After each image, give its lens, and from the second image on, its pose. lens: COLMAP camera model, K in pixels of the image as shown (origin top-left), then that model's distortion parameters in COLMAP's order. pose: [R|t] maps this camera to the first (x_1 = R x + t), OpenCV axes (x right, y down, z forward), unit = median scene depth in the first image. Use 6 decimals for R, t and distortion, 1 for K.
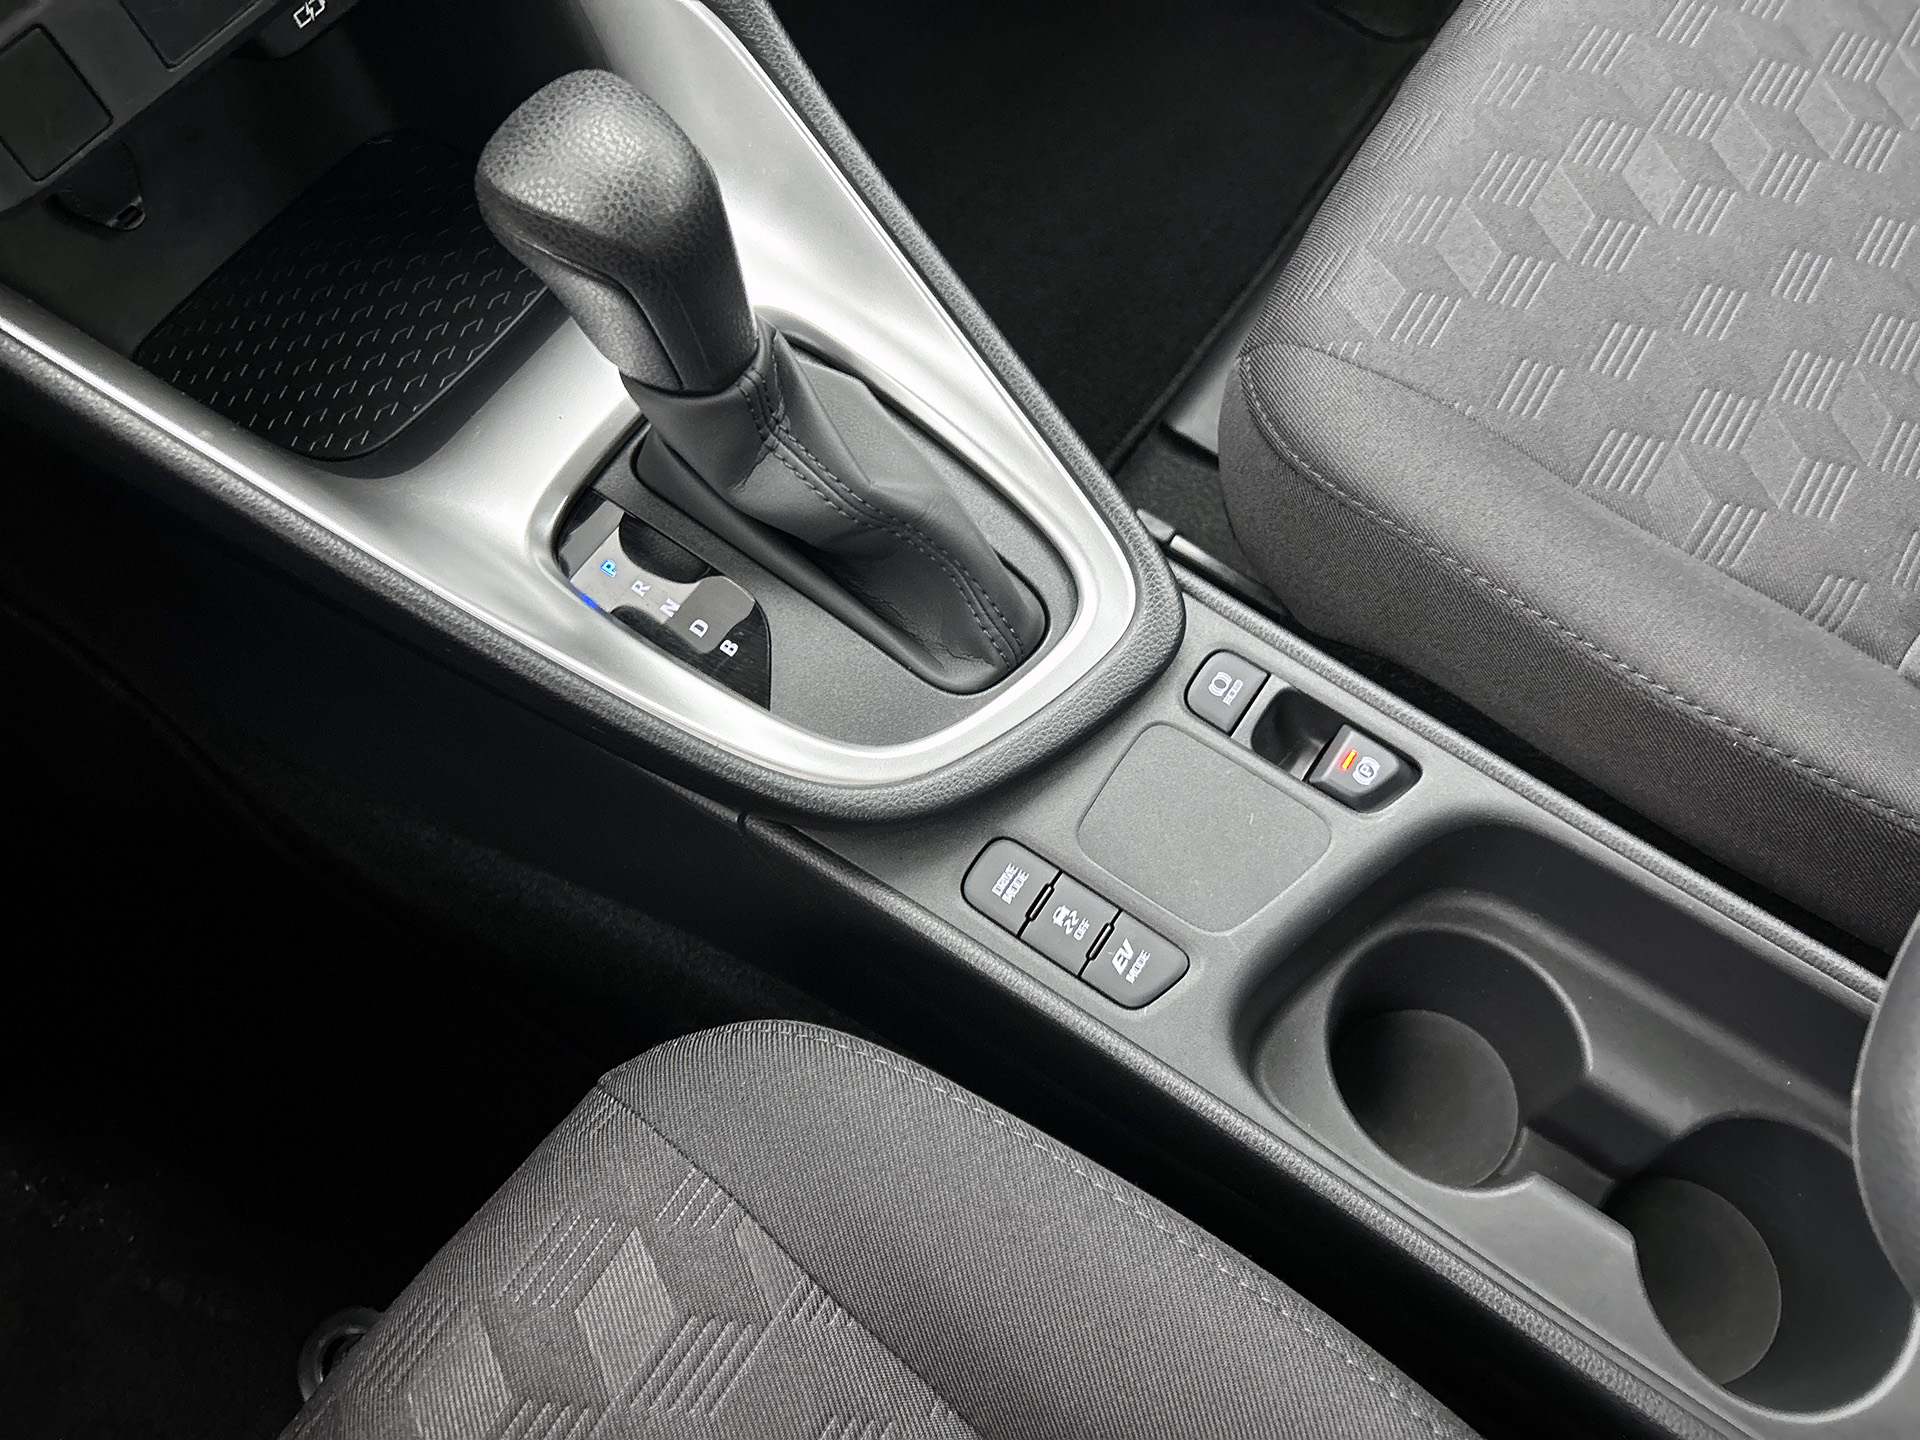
lens RADIAL K [[1415.3, 0, 975.4], [0, 1415.3, 716.5], [0, 0, 1]] dist [0.035280, -0.028831]
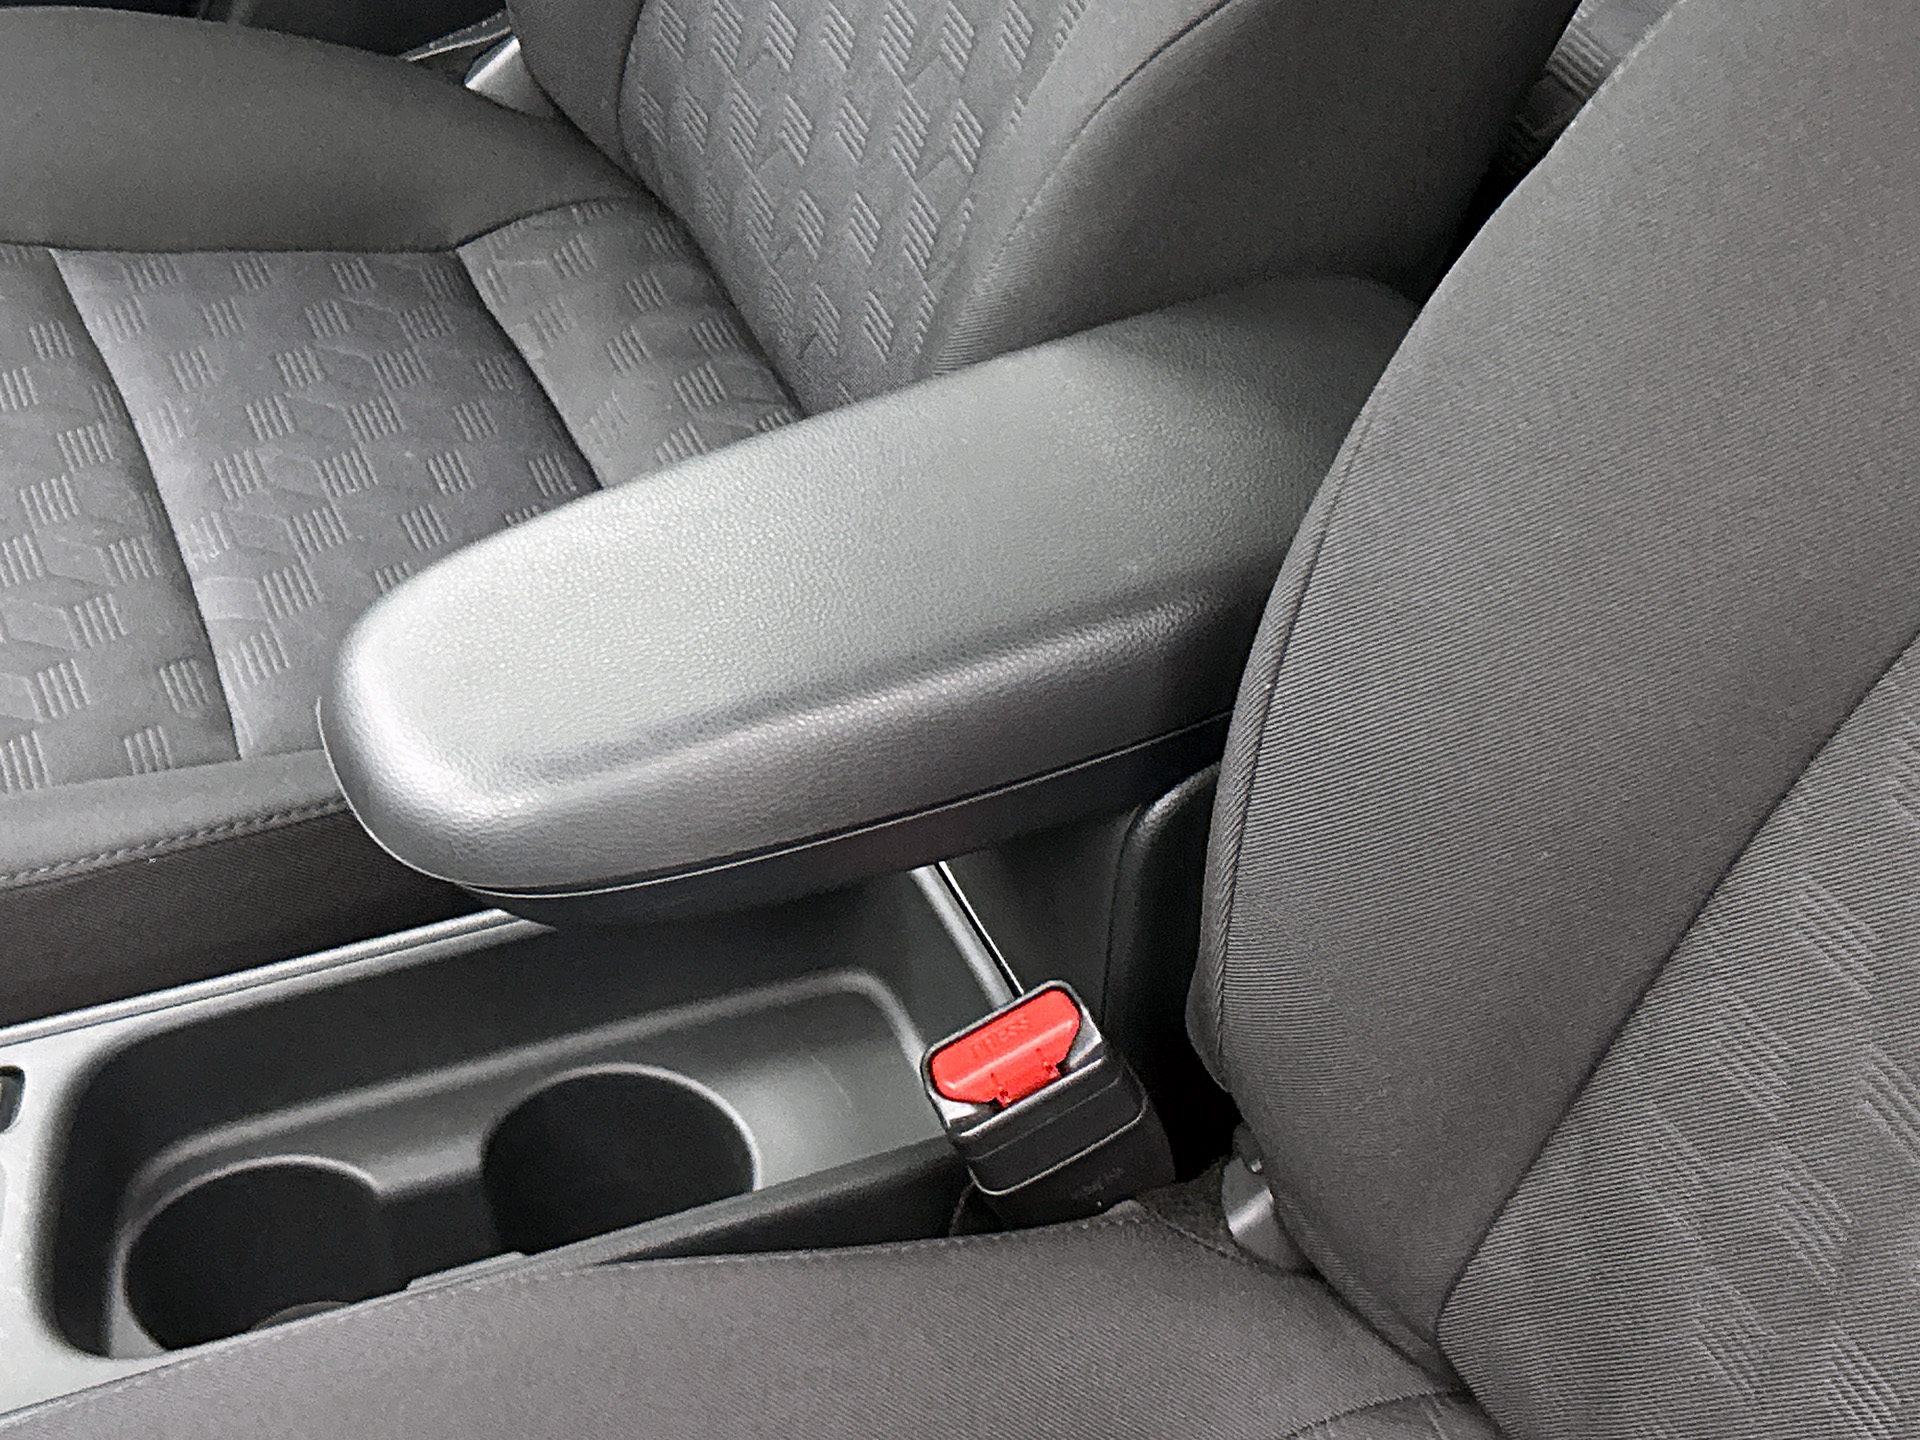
lens RADIAL K [[3083.0, 0, 974.7], [0, 3083.0, 716.5], [0, 0, 1]] dist [0.092156, 0.000000]
pose [[0.524200, -0.525646, 0.670008, -0.622737], [0.747679, 0.660710, -0.066617, 0.496577], [-0.407664, 0.535871, 0.739359, -0.931282]]
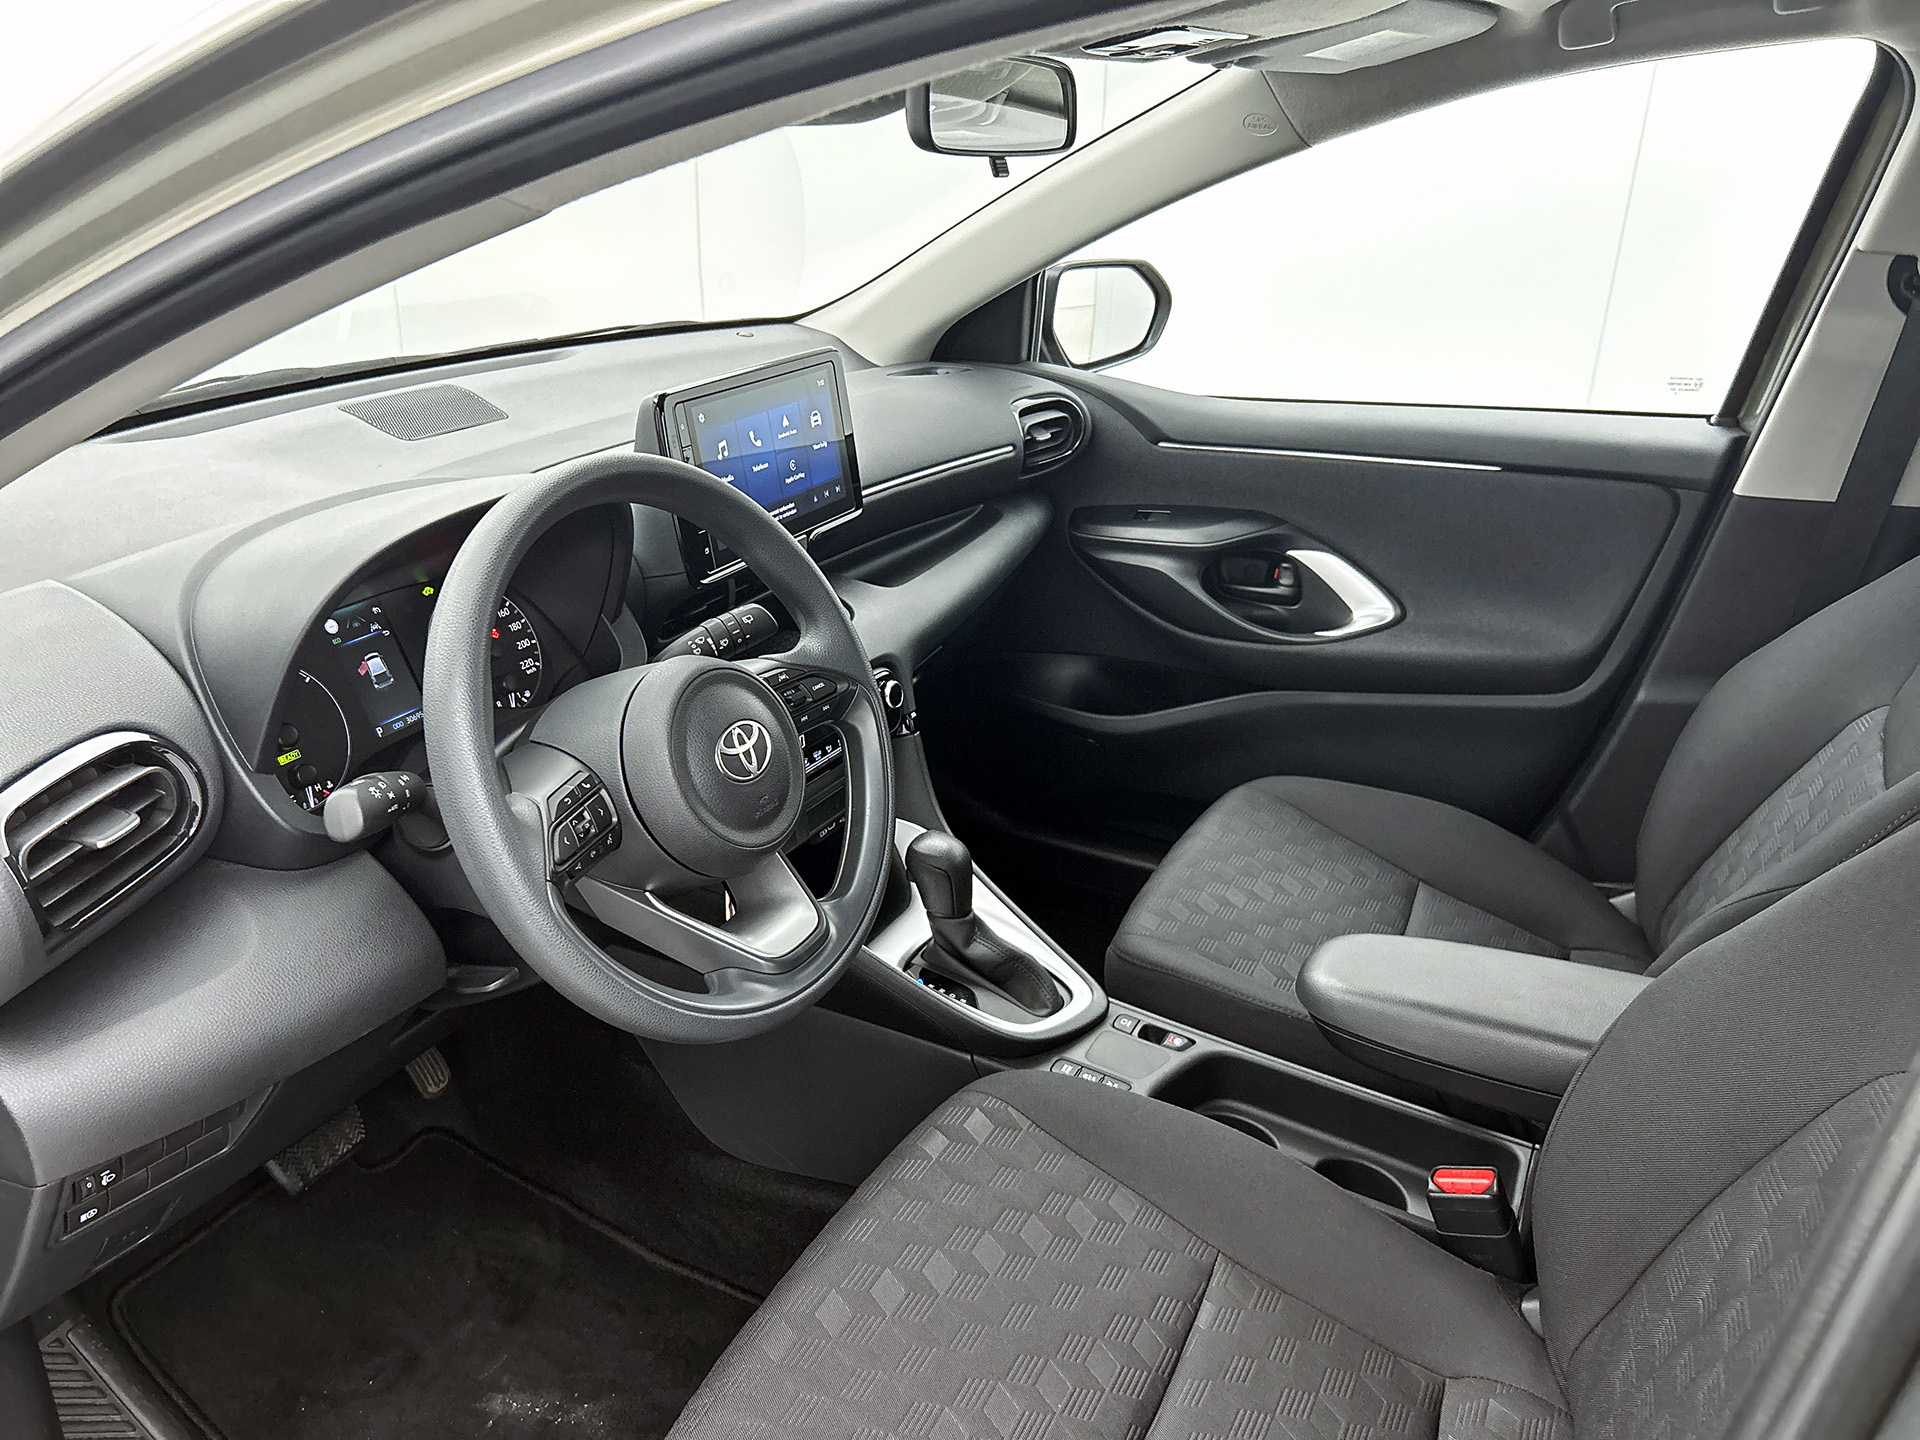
lens RADIAL K [[1415.3, 0, 950.9], [0, 1415.3, 720.5], [0, 0, 1]] dist [0.035280, -0.028831]
pose [[0.990680, 0.007951, 0.135976, -0.587861], [0.085737, 0.739310, -0.667885, 1.450028], [-0.105839, 0.673319, 0.731738, -1.530312]]
